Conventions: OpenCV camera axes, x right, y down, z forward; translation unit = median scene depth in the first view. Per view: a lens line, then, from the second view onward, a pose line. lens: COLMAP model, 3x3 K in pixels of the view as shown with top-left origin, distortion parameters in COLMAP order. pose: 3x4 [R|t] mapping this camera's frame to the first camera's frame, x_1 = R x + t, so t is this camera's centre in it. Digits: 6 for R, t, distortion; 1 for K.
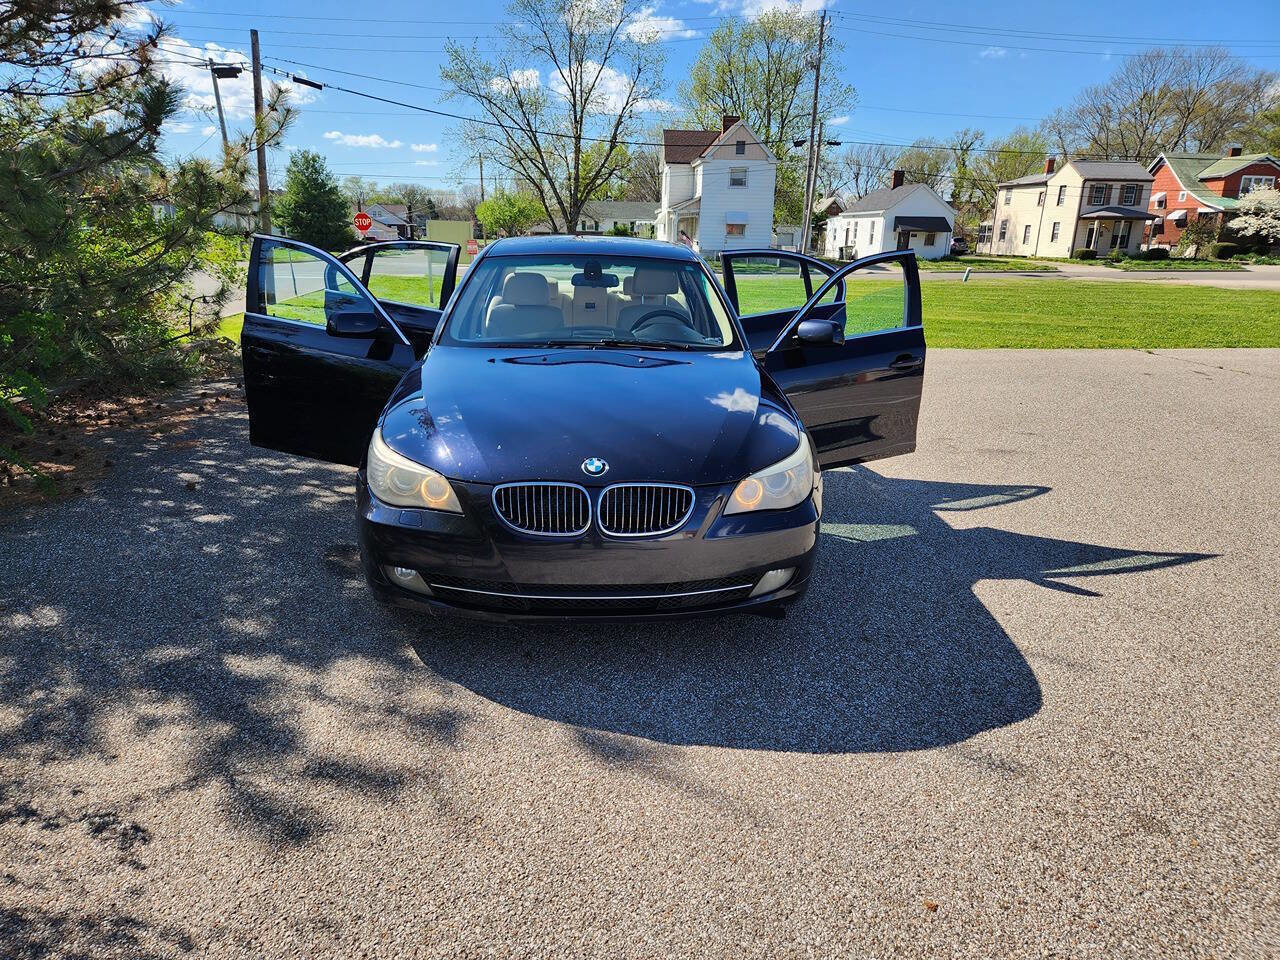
lens RADIAL K [[850.6, 0, 624.8], [0, 850.6, 479.7], [0, 0, 1]] dist [0.070383, -0.059520]
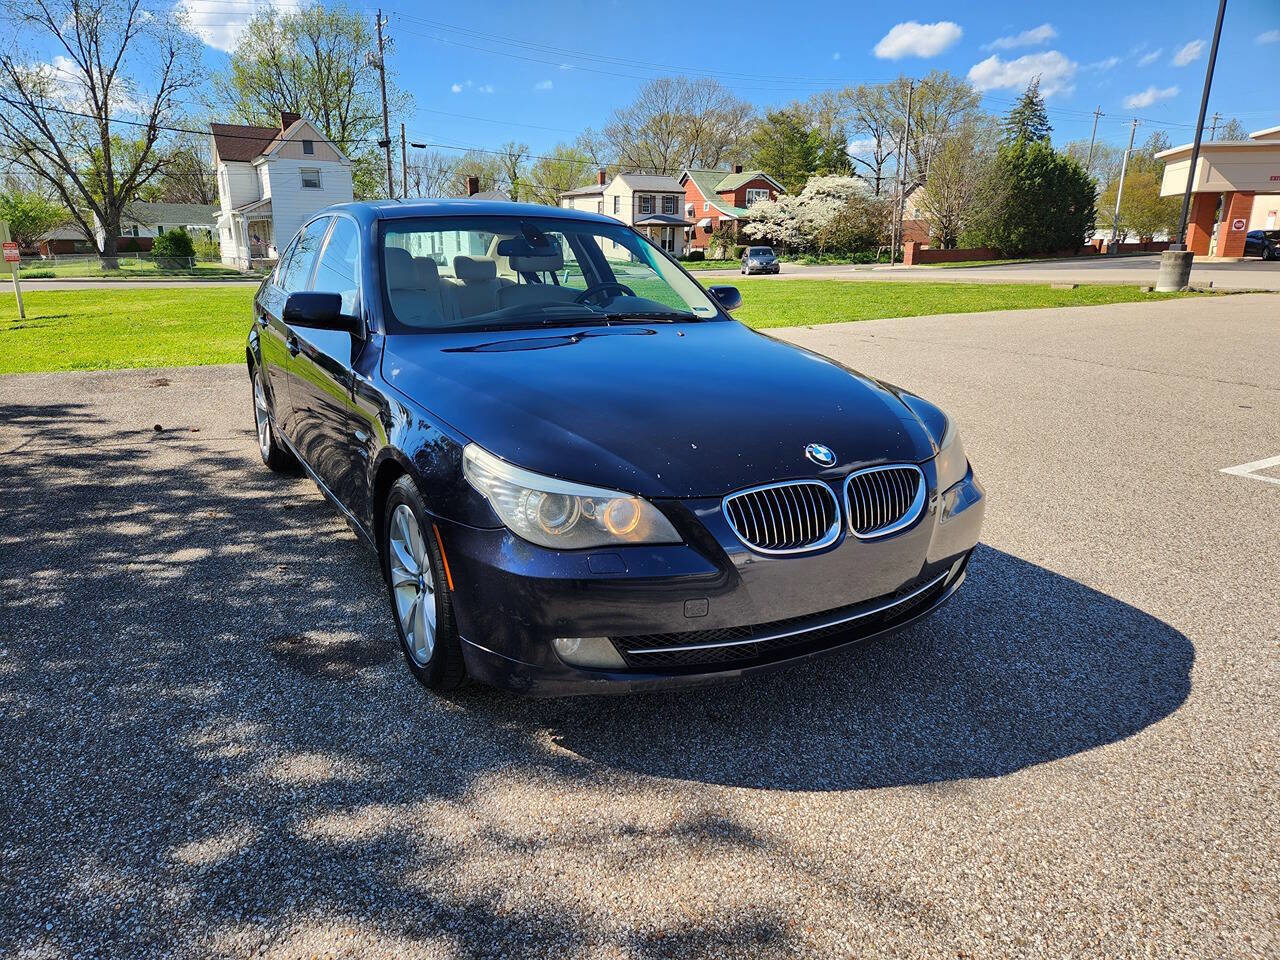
lens RADIAL K [[846.5, 0, 617.0], [0, 846.5, 485.6], [0, 0, 1]] dist [0.090009, -0.081116]
pose [[0.888624, -0.138460, 0.437237, -0.097403], [0.139534, 0.989767, 0.029845, -0.006568], [-0.436896, 0.034488, 0.898851, 0.069431]]
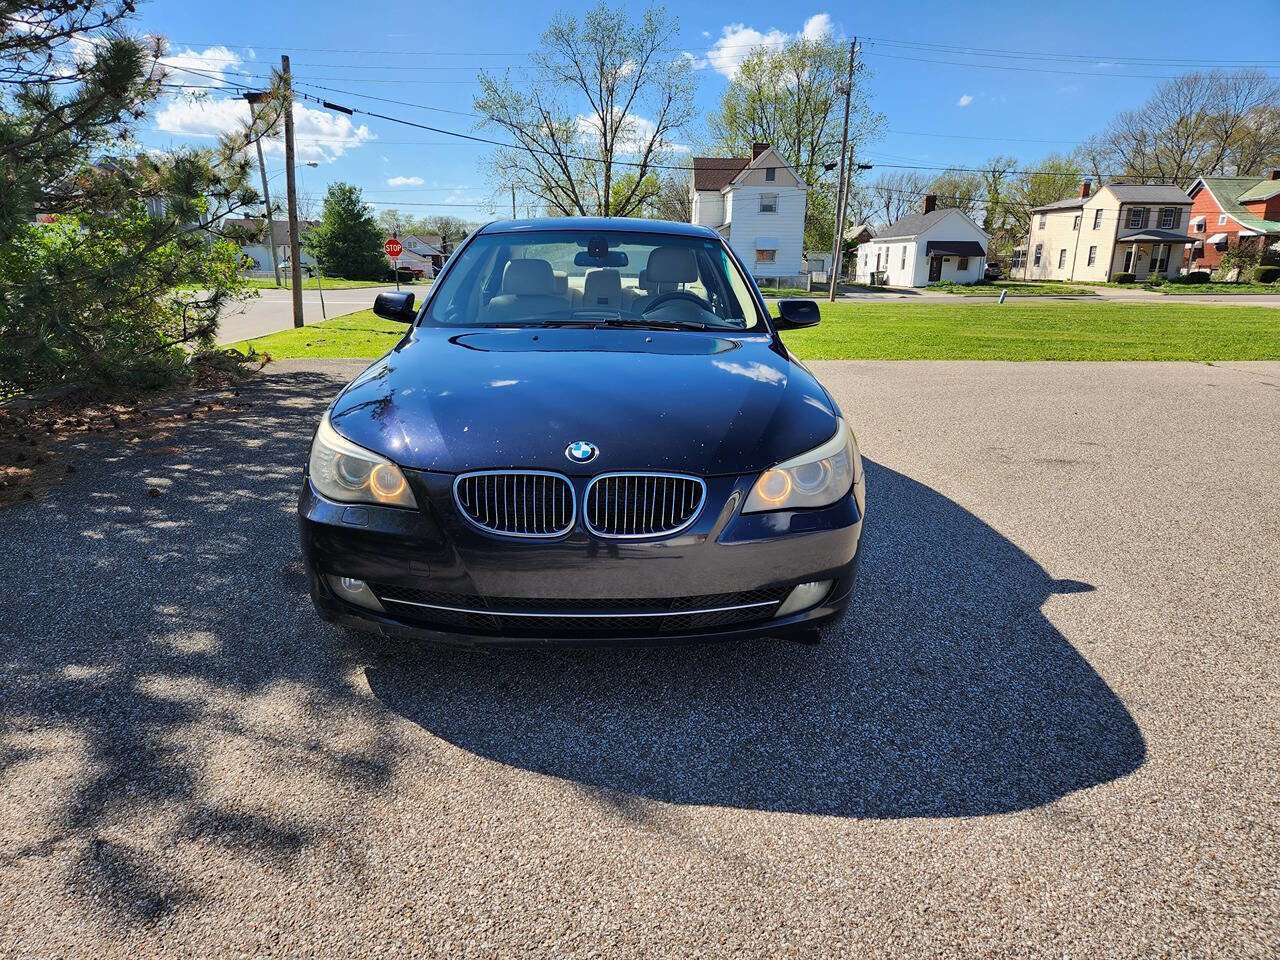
lens RADIAL K [[847.7, 0, 630.7], [0, 847.7, 480.0], [0, 0, 1]] dist [0.075383, -0.063453]
pose [[0.999581, 0.003037, -0.028791, 0.006167], [-0.003951, 0.999489, -0.031717, 0.006543], [0.028680, 0.031817, 0.999082, 0.035823]]
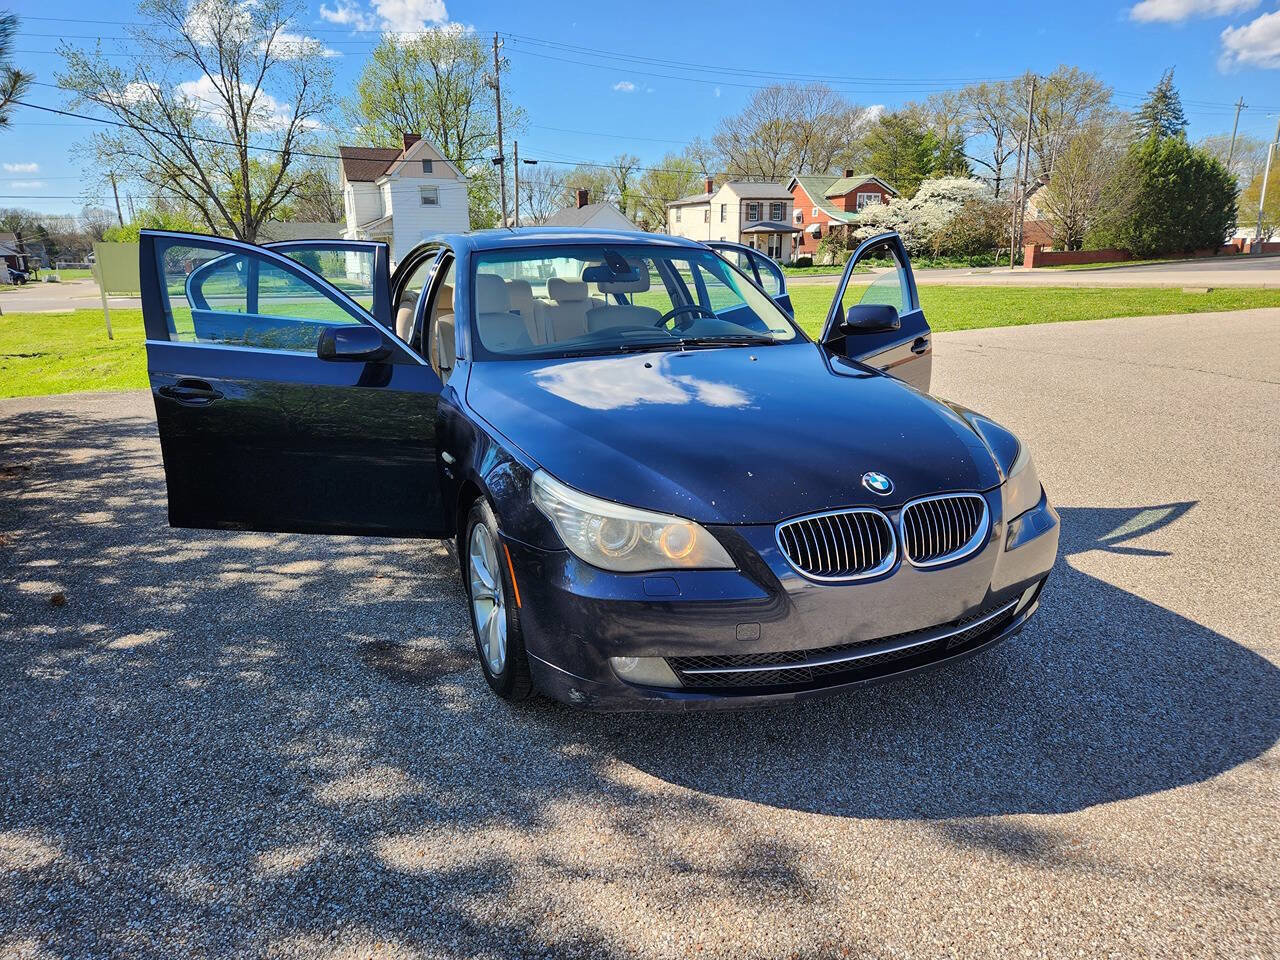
lens RADIAL K [[847.7, 0, 630.7], [0, 847.7, 480.0], [0, 0, 1]] dist [0.075383, -0.063453]
pose [[0.931965, -0.122057, 0.341384, -0.092741], [0.129442, 0.991586, 0.001157, -0.008752], [-0.338653, 0.043111, 0.939923, 0.060628]]
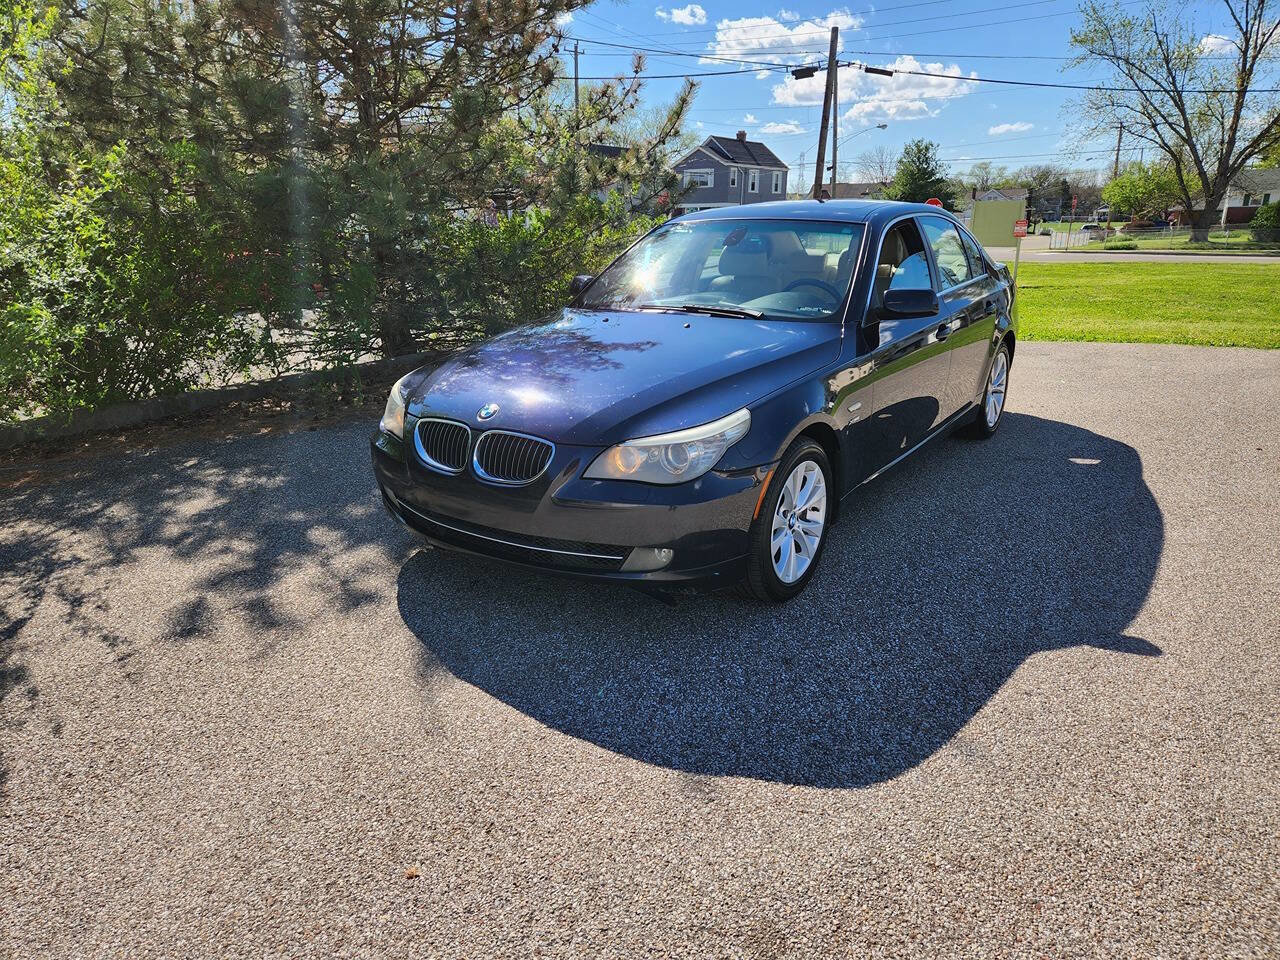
lens RADIAL K [[850.6, 0, 624.8], [0, 850.6, 479.7], [0, 0, 1]] dist [0.070383, -0.059520]
pose [[0.783785, 0.153504, -0.601762, 0.134262], [-0.147026, 0.987290, 0.060350, -0.003724], [0.603378, 0.041173, 0.796392, 0.047062]]
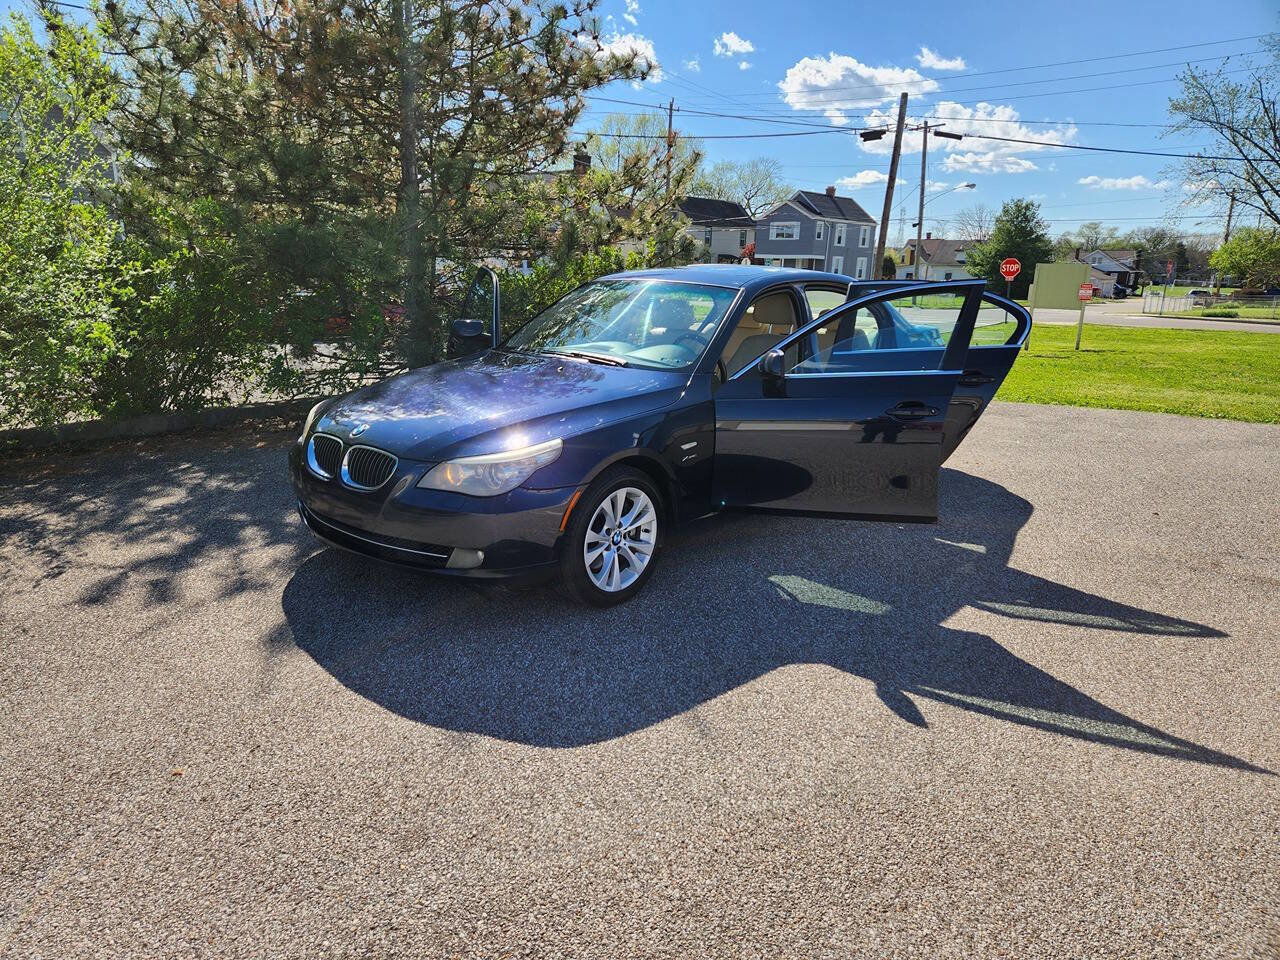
lens RADIAL K [[856.5, 0, 625.2], [0, 856.5, 457.9], [0, 0, 1]] dist [0.084444, -0.079022]
pose [[0.712711, 0.149588, -0.685322, 0.204048], [-0.202901, 0.979196, 0.002724, -0.010463], [0.671472, 0.137111, 0.728235, 0.058565]]
